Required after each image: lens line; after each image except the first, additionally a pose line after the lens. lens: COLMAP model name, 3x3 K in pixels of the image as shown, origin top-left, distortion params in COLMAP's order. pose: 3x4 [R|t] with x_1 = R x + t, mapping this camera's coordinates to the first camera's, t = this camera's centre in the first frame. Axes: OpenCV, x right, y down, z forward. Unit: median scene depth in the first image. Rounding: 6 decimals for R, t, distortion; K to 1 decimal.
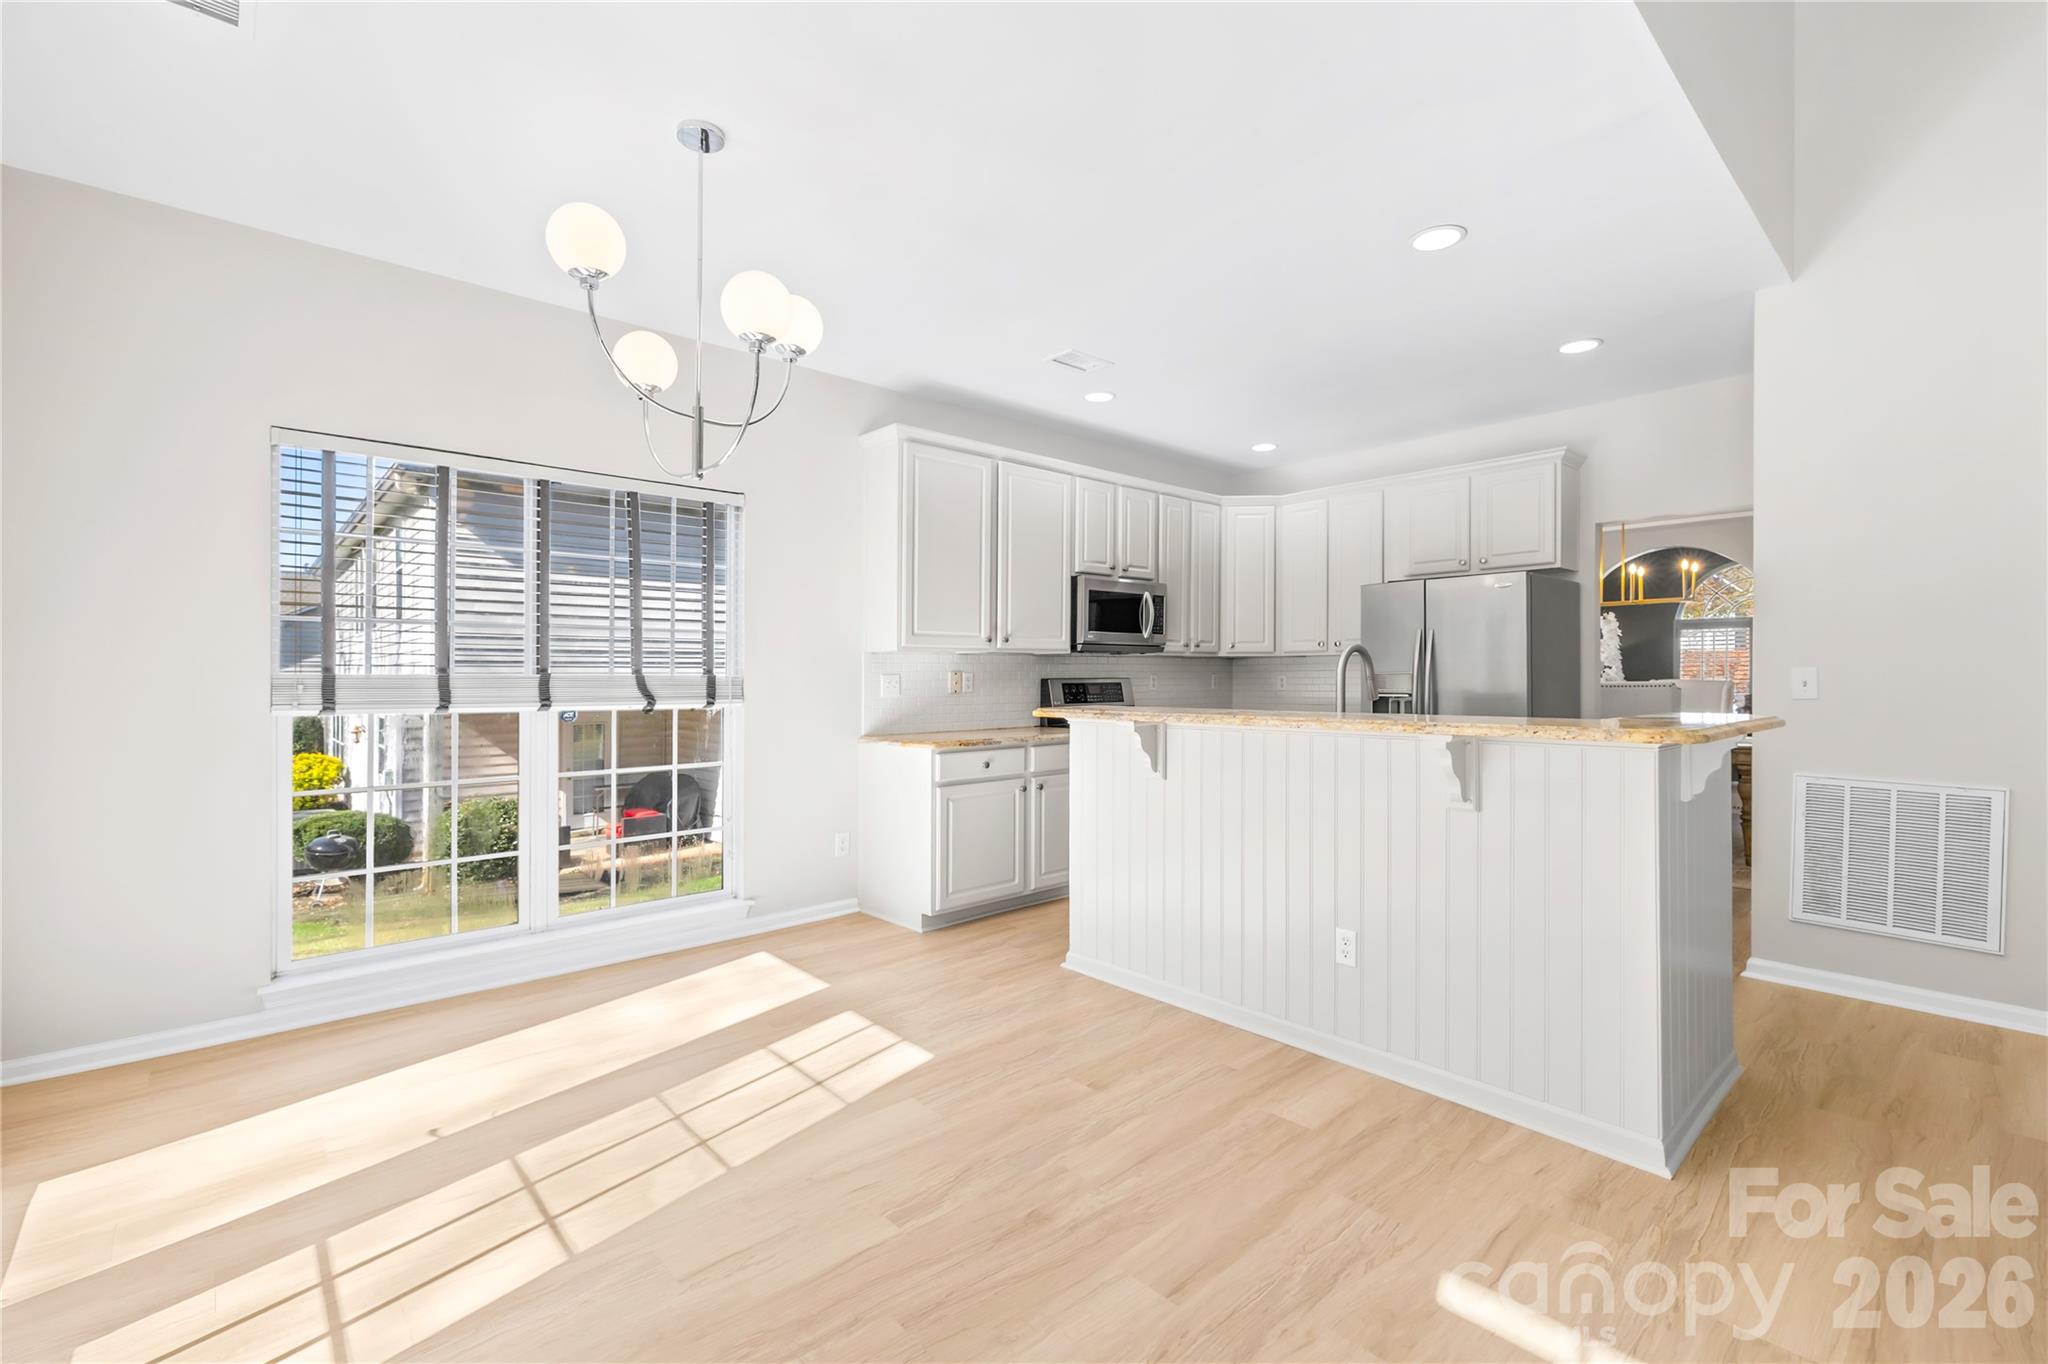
lens RADIAL K [[903.3, 0, 1024.8], [0, 903.3, 690.0], [0, 0, 1]] dist [0.003200, 0.000204]
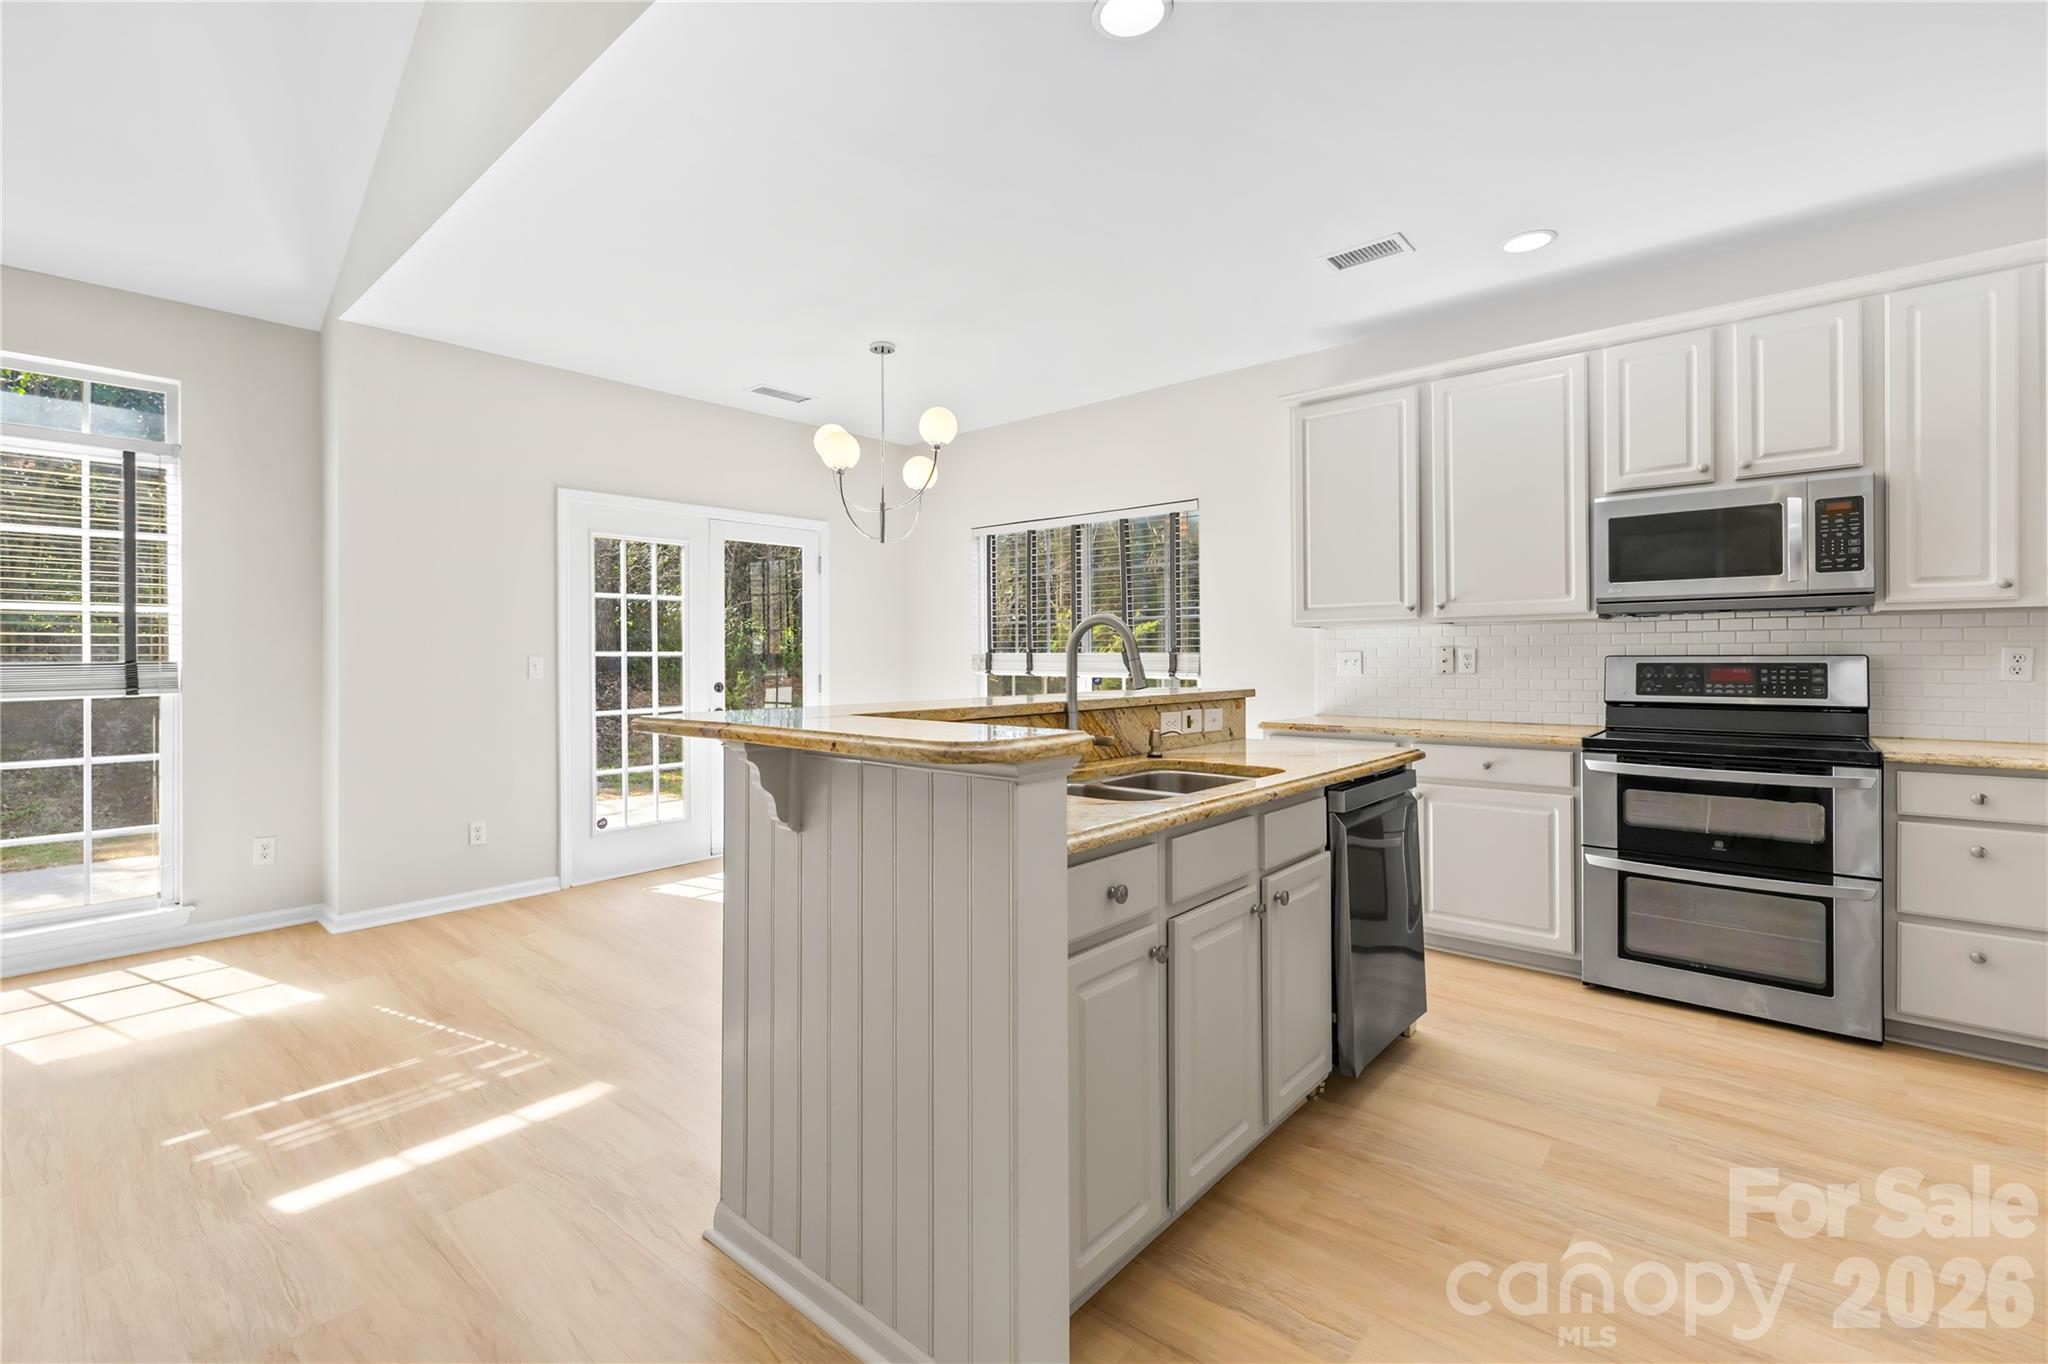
lens RADIAL K [[891.9, 0, 975.9], [0, 891.9, 660.5], [0, 0, 1]] dist [-0.002175, -0.000427]
pose [[0.097035, 0.008252, -0.995247, 0.809489], [-0.008917, 0.999933, 0.007422, -0.012061], [0.995241, 0.008155, 0.097102, 0.594370]]
